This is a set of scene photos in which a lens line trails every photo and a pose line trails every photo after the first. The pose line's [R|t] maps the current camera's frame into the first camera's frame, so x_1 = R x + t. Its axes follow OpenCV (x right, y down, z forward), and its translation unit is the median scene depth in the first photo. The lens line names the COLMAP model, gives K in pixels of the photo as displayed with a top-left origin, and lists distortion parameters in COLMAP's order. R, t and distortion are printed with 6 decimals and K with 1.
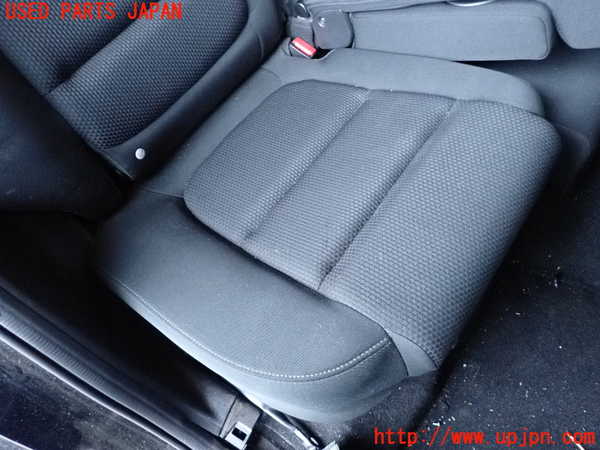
lens RADIAL K [[440.4, 0, 300.0], [0, 440.4, 225.0], [0, 0, 1]] dist [-0.000645, -0.005676]
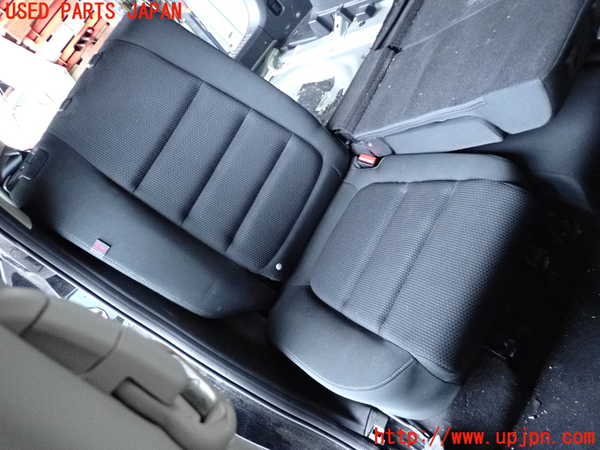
lens RADIAL K [[440.4, 0, 300.0], [0, 440.4, 225.0], [0, 0, 1]] dist [-0.000645, -0.005676]
pose [[0.870664, -0.263044, -0.415636, 0.448605], [0.231440, 0.964693, -0.125711, -0.084605], [0.434028, 0.013257, 0.900802, -0.483510]]
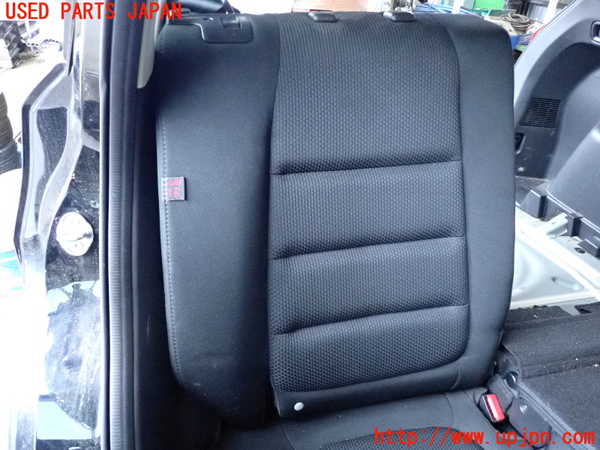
lens RADIAL K [[440.4, 0, 300.0], [0, 440.4, 225.0], [0, 0, 1]] dist [-0.000645, -0.005676]
pose [[0.726659, 0.532584, -0.433959, -0.122717], [-0.653195, 0.731317, -0.196245, -0.280511], [0.212845, 0.426063, 0.879299, -0.172683]]
